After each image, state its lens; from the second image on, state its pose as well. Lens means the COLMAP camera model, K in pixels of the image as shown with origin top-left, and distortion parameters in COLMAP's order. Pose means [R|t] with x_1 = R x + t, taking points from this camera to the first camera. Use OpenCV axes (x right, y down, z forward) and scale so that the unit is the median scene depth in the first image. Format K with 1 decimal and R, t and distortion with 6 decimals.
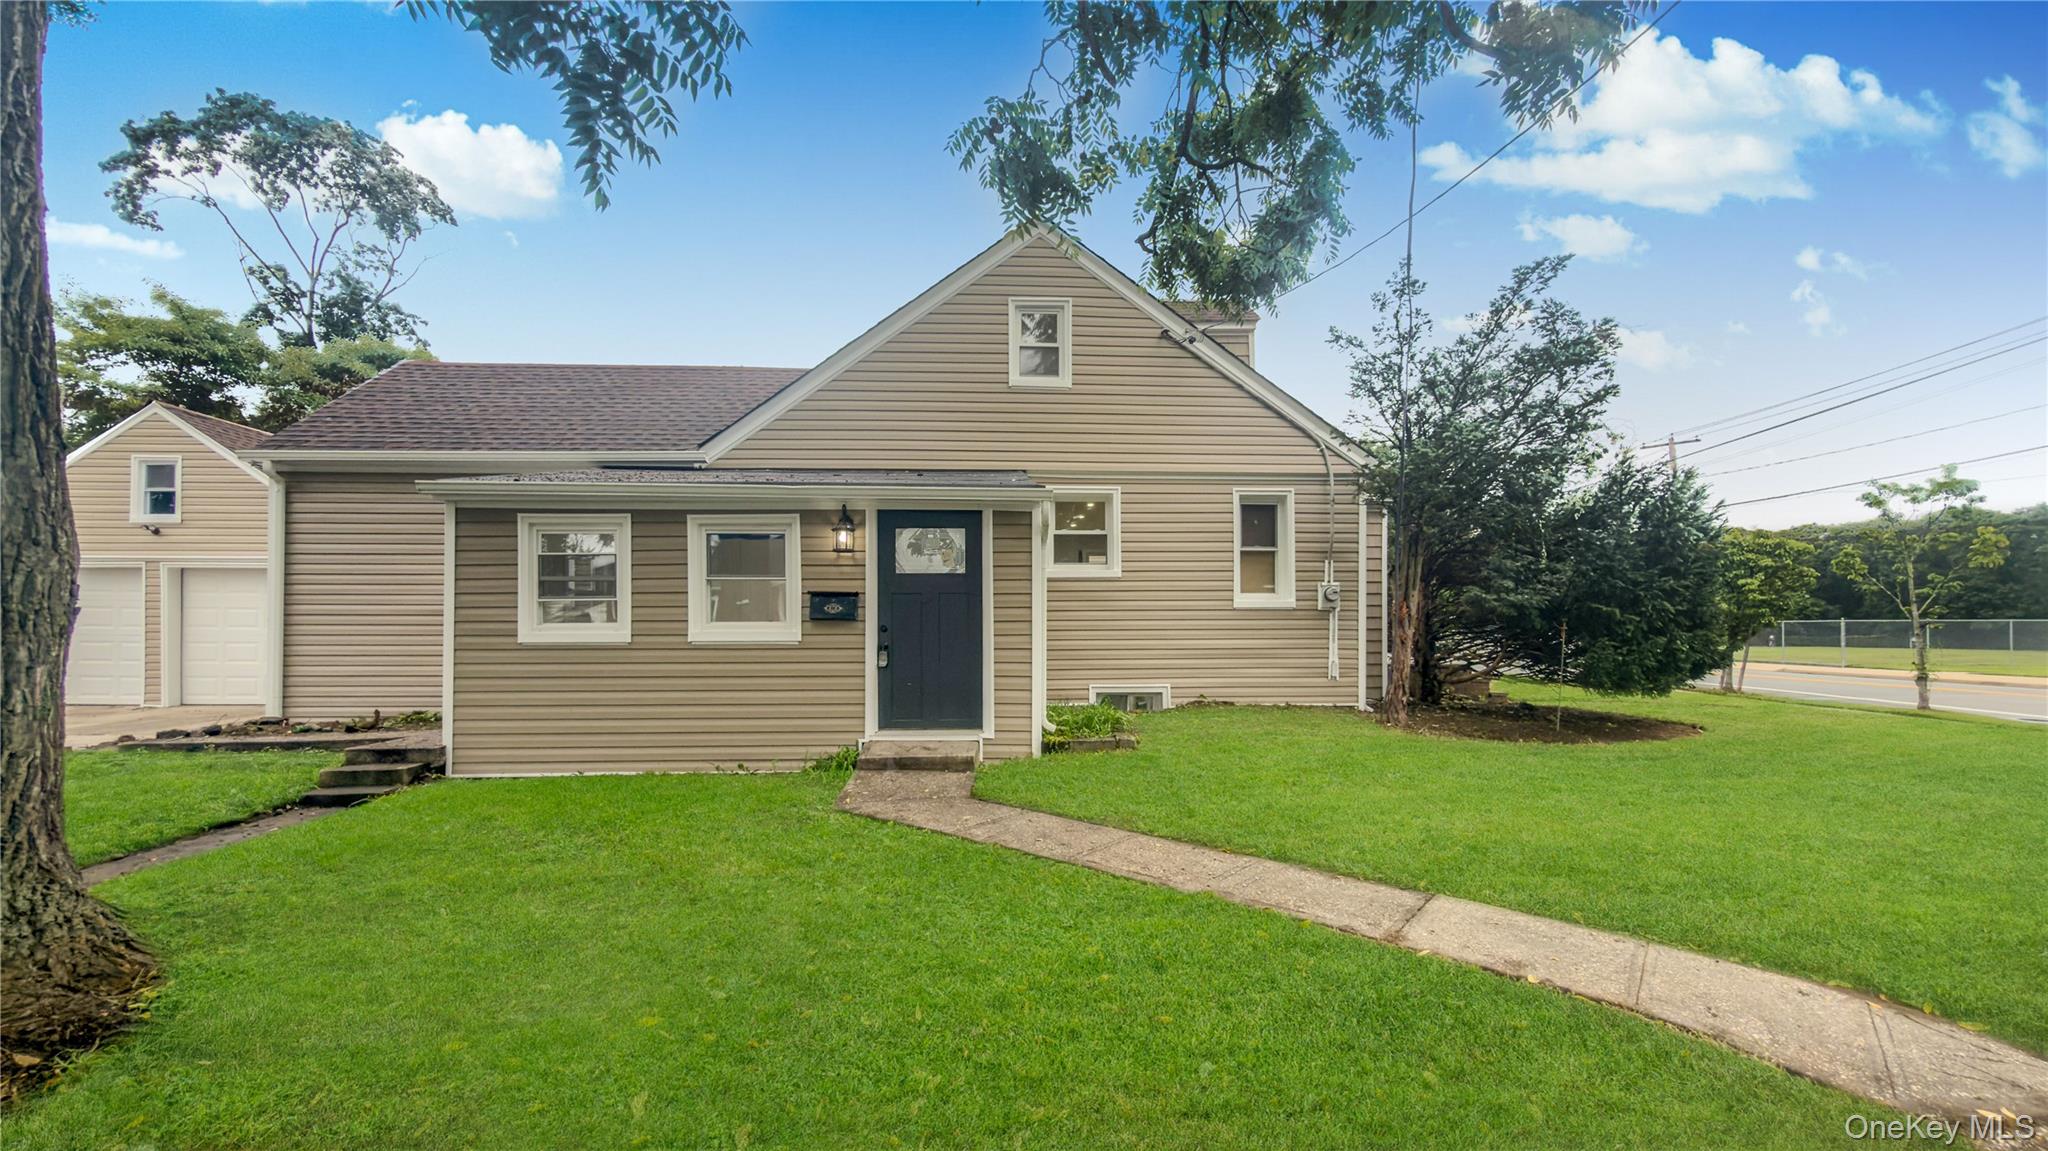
lens RADIAL K [[845.4, 0, 1049.3], [0, 845.4, 641.3], [0, 0, 1]] dist [-0.001579, 0.000041]
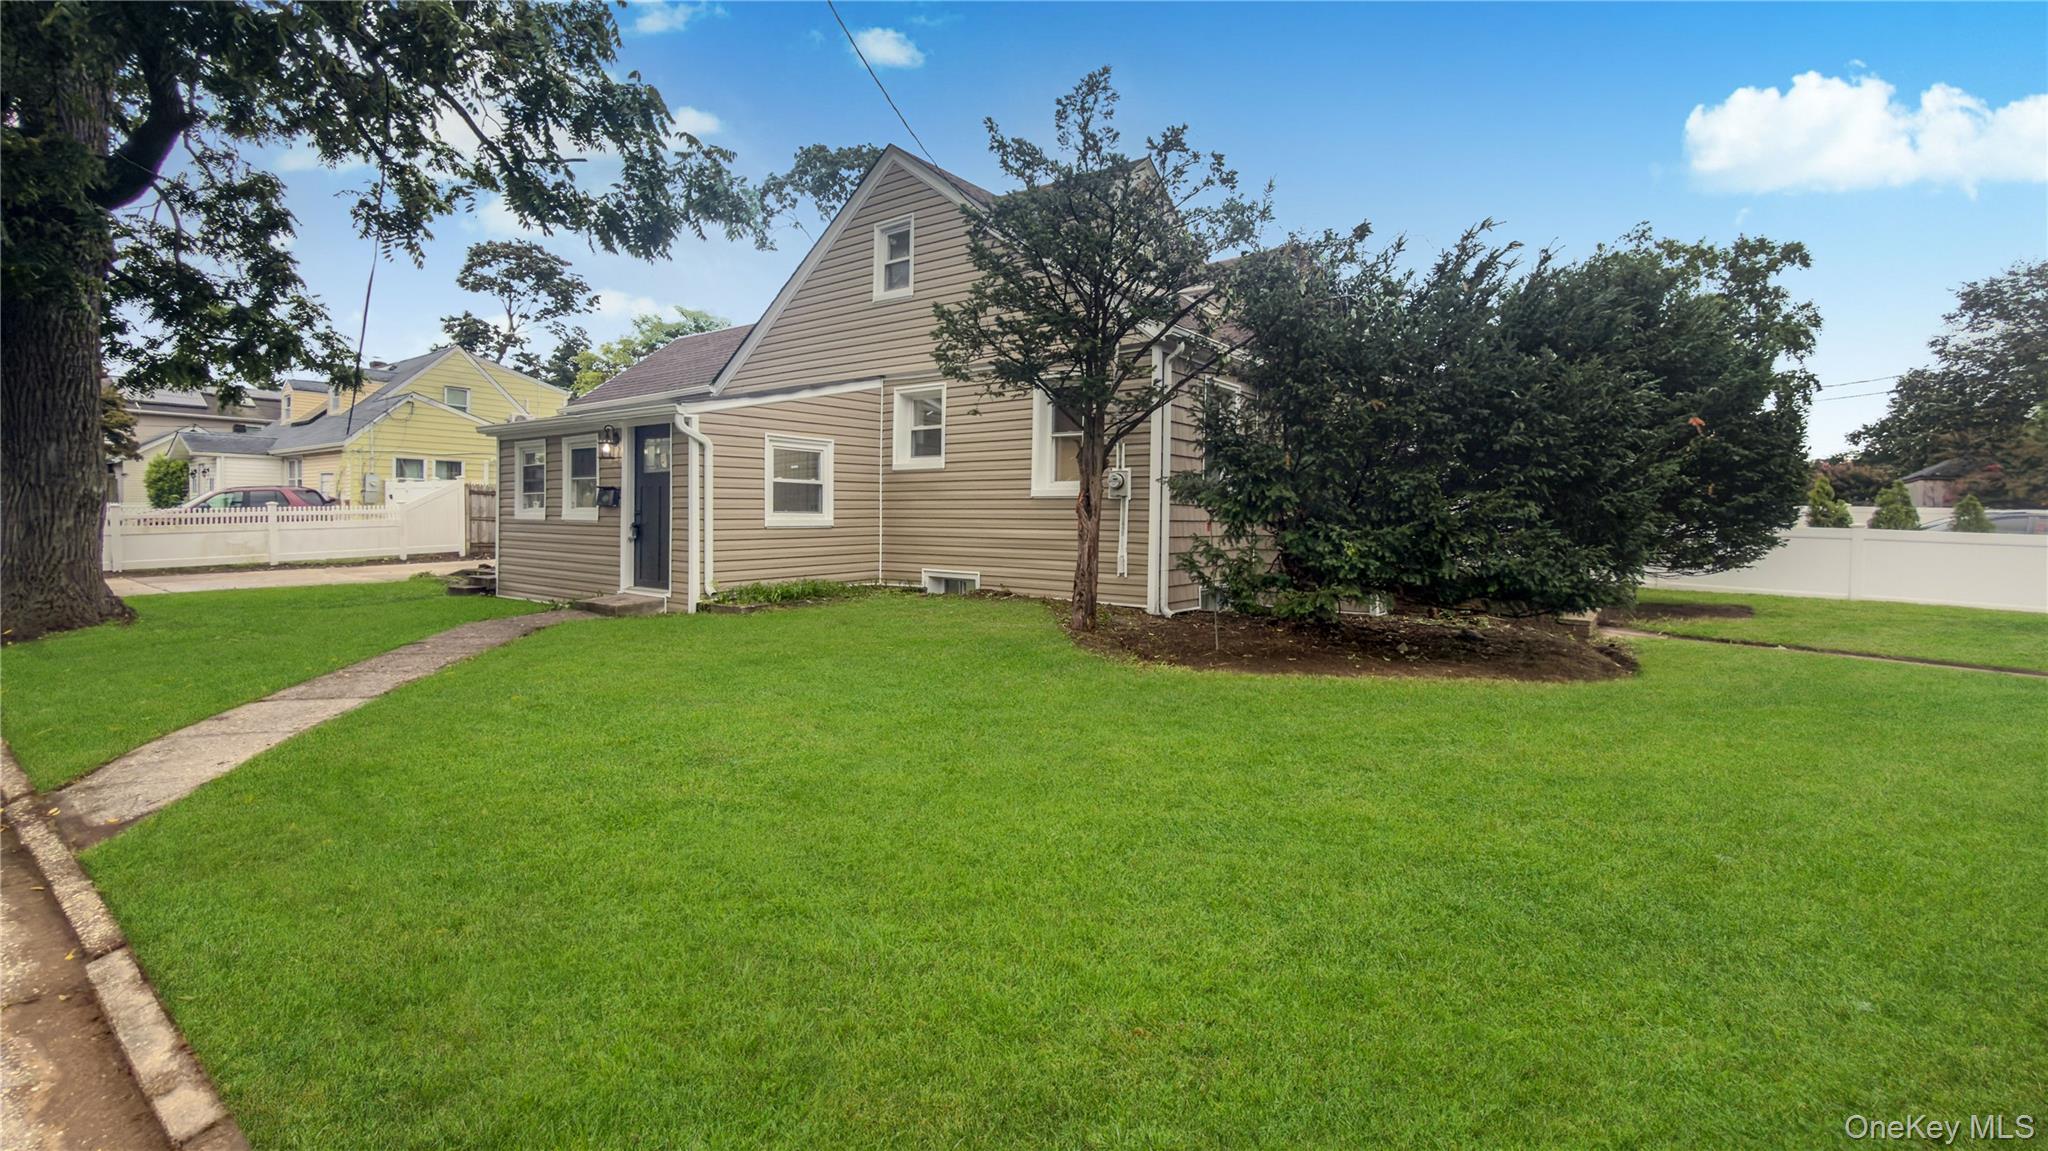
lens RADIAL K [[884.7, 0, 1018.6], [0, 884.7, 548.3], [0, 0, 1]] dist [-0.000321, 0.000007]
pose [[0.752795, 0.033615, -0.657396, 0.889657], [-0.023986, 0.999433, 0.023637, -0.004361], [0.657818, -0.002025, 0.753174, 0.234119]]
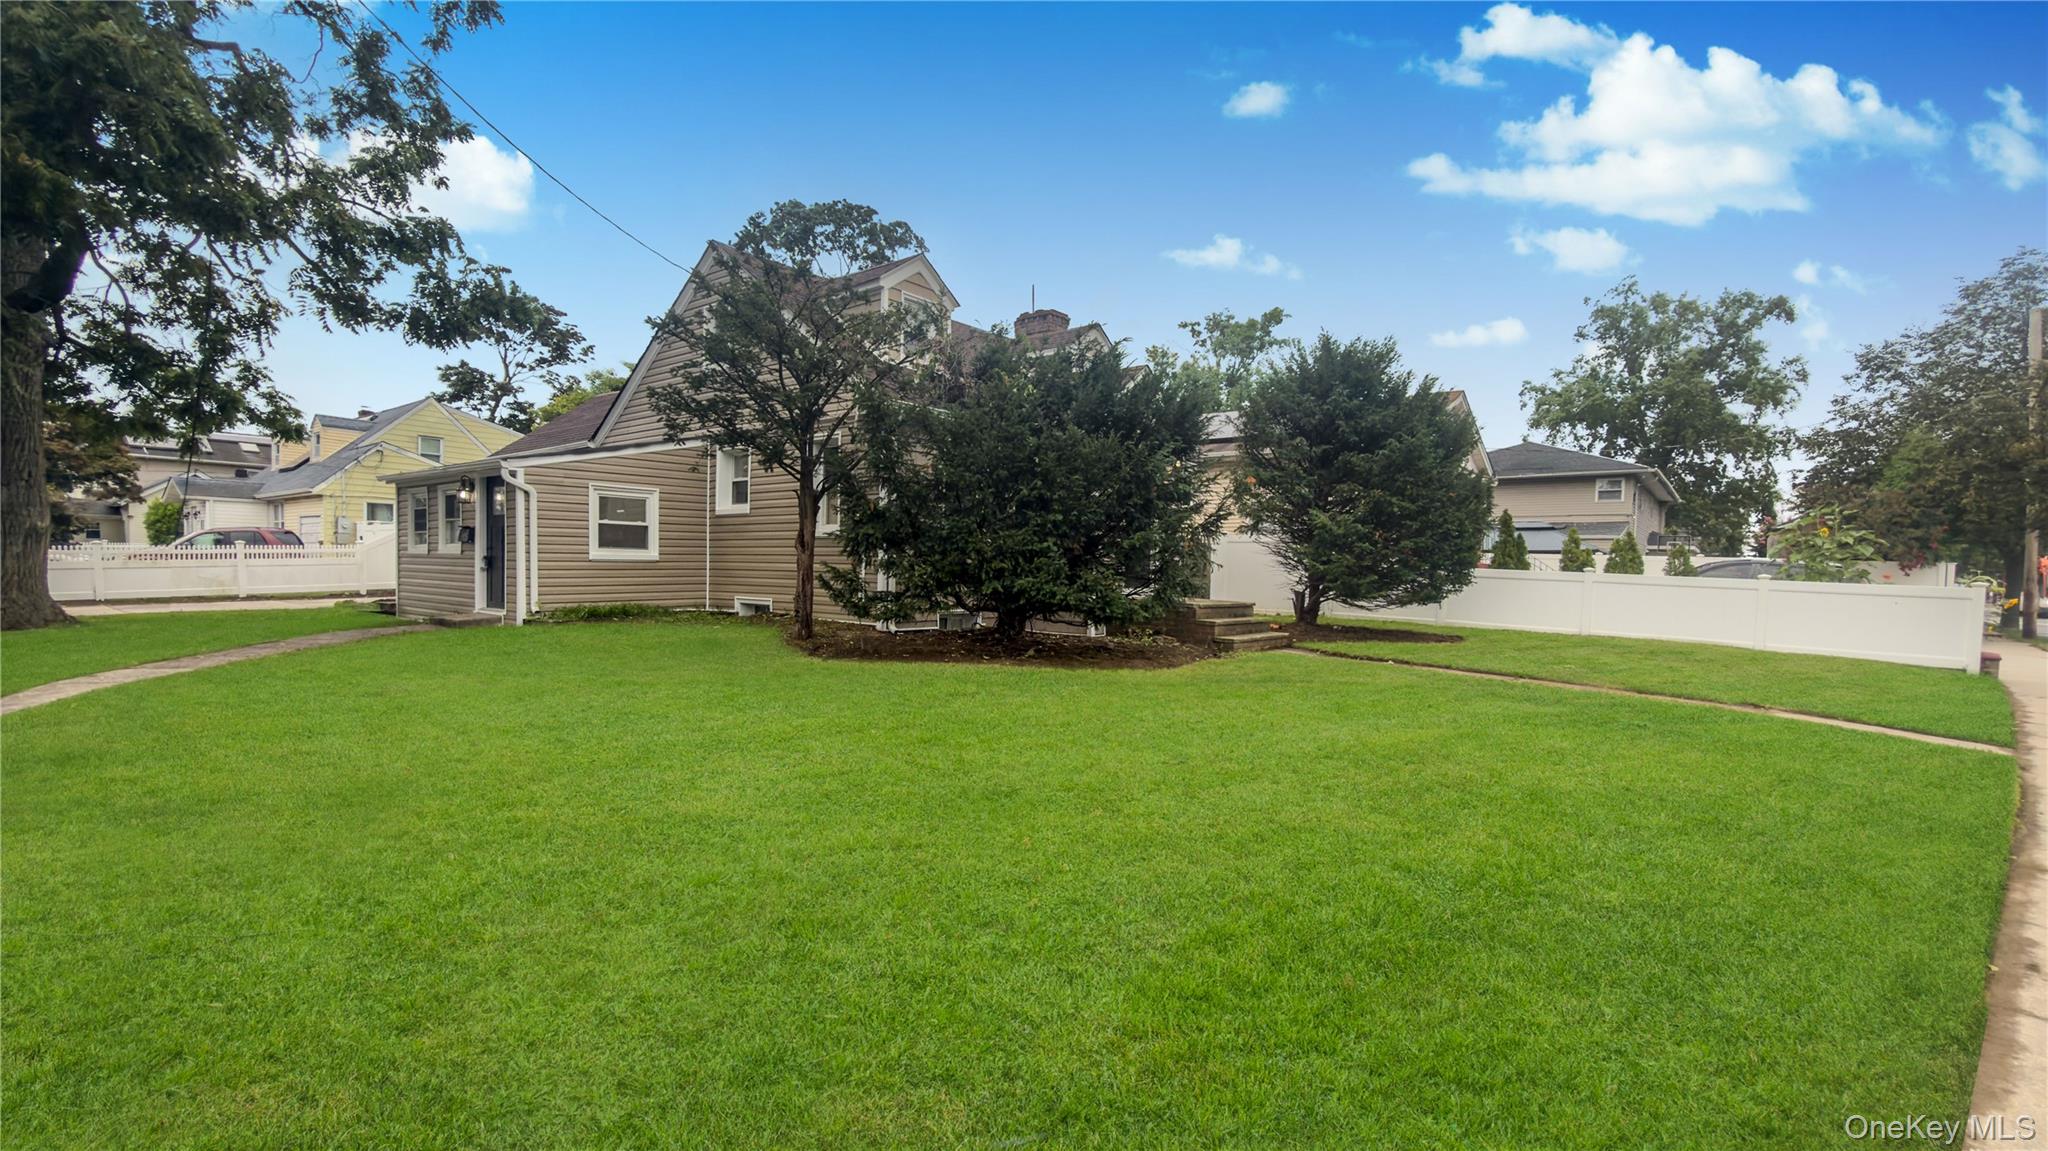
lens RADIAL K [[884.8, 0, 1026.1], [0, 884.8, 623.7], [0, 0, 1]] dist [0.000634, 0.000148]
pose [[0.744503, 0.058936, -0.665012, 1.313223], [-0.031911, 0.998099, 0.052731, 0.006977], [0.666856, -0.018037, 0.744969, 0.285075]]
